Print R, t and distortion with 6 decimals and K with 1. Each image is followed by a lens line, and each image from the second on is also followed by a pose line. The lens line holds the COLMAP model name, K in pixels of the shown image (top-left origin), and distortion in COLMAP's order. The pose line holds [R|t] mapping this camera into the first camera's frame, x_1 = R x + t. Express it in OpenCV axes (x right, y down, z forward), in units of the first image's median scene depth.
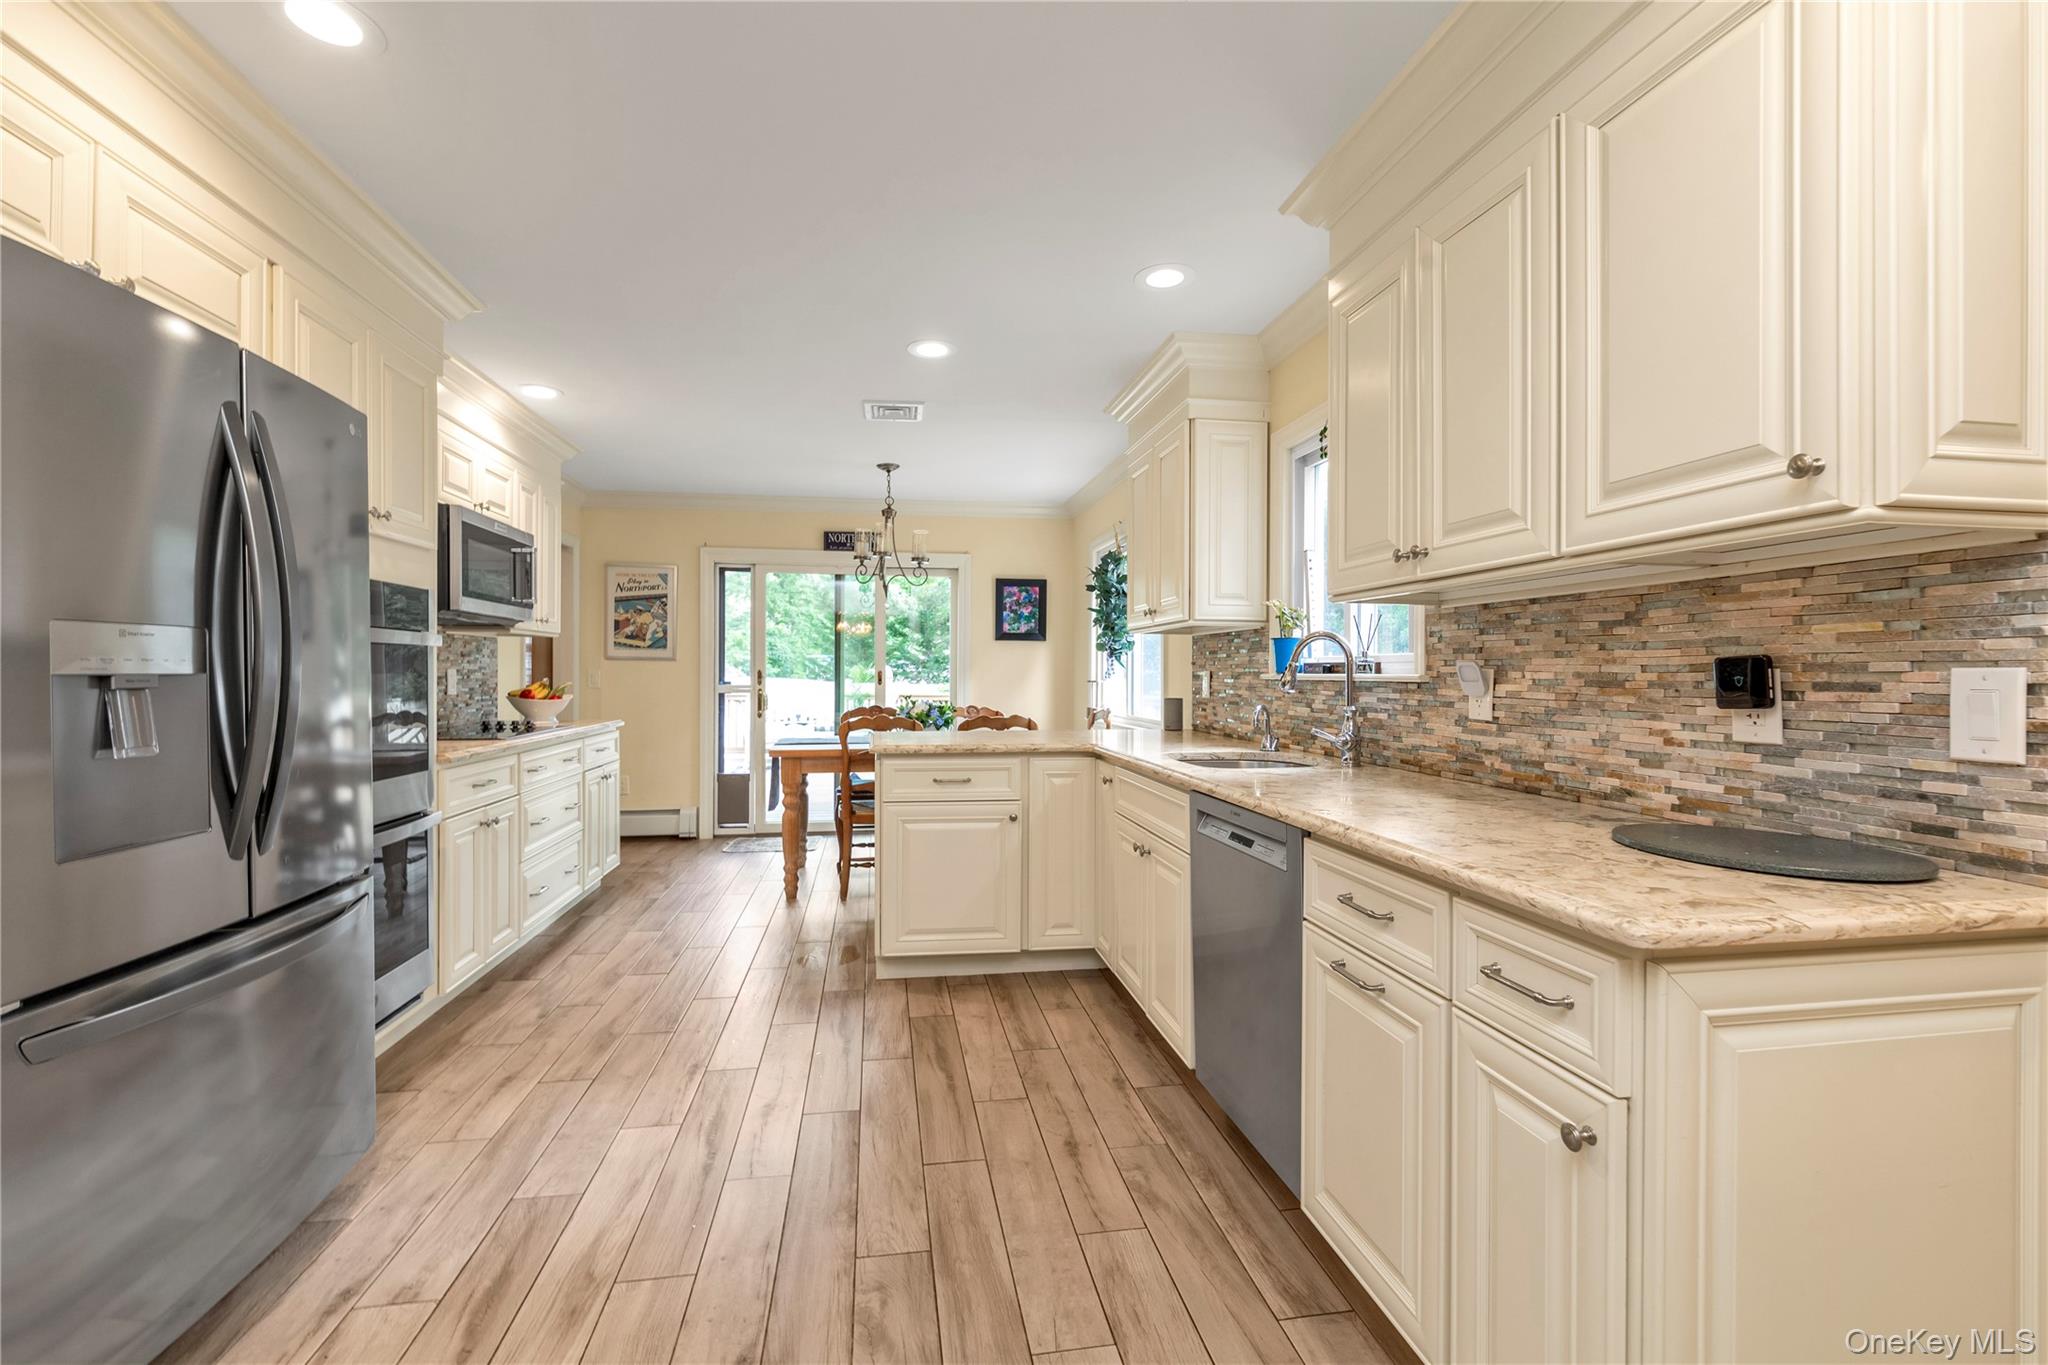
lens RADIAL K [[885.7, 0, 1019.8], [0, 885.7, 669.0], [0, 0, 1]] dist [0.002345, 0.000196]
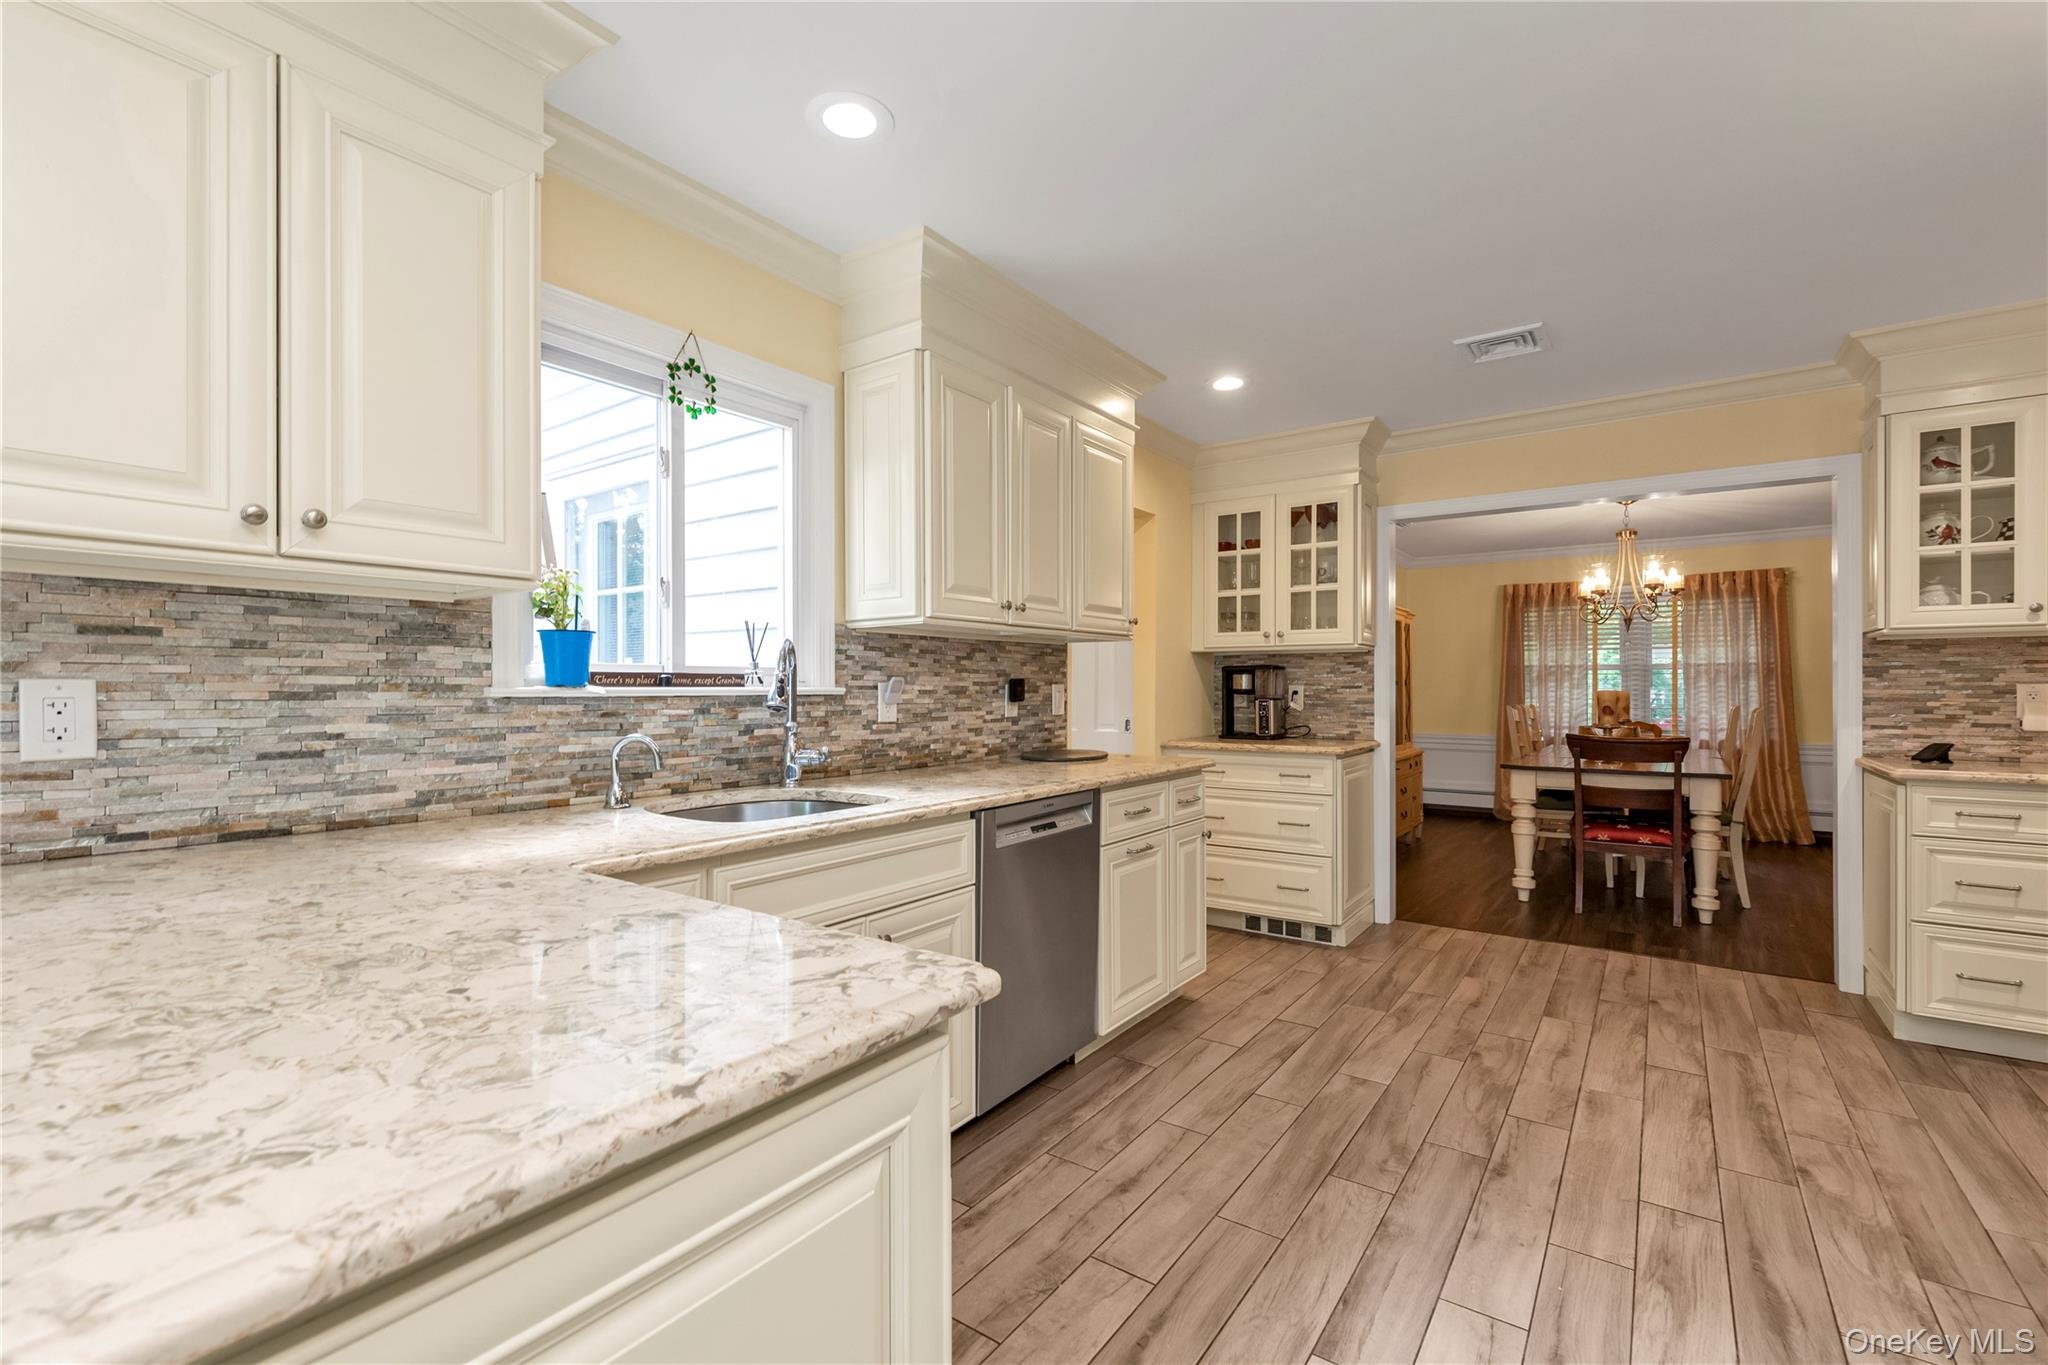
lens RADIAL K [[885.7, 0, 1018.8], [0, 885.7, 682.4], [0, 0, 1]] dist [0.002345, 0.000196]
pose [[-0.704554, 0.000506, 0.709650, -0.274573], [-0.005417, 0.999967, -0.006092, 0.003009], [-0.709629, -0.008136, -0.704528, 0.901198]]
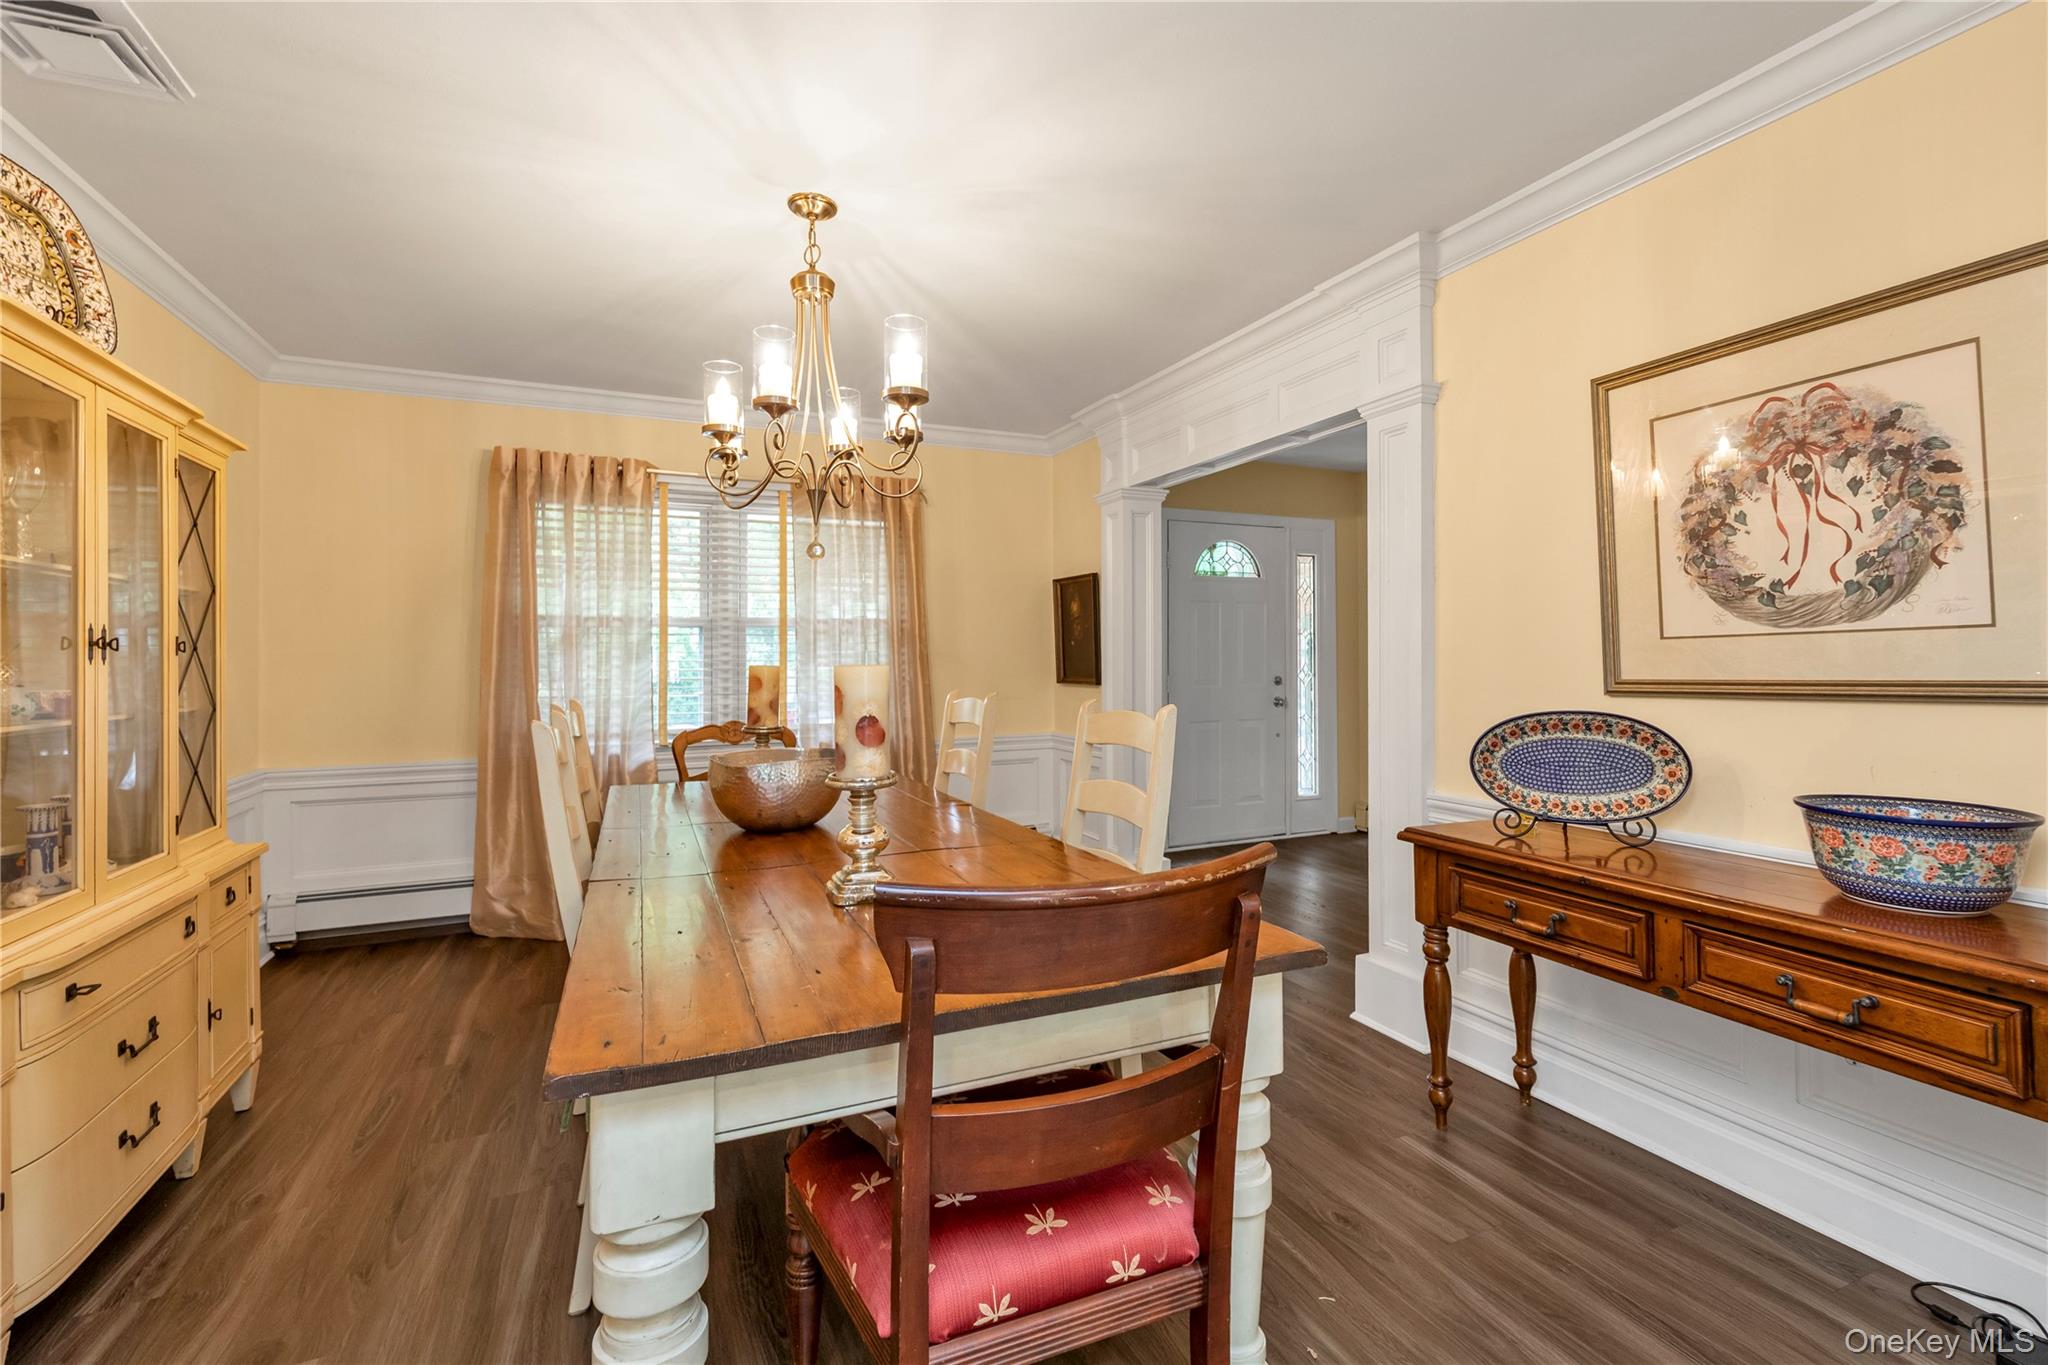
lens RADIAL K [[885.7, 0, 1016.4], [0, 885.7, 669.8], [0, 0, 1]] dist [0.002345, 0.000196]
pose [[-0.975326, 0.004858, -0.220716, -0.199886], [0.010601, 0.999635, -0.024846, 0.011521], [0.220515, -0.026573, -0.975022, 0.629046]]
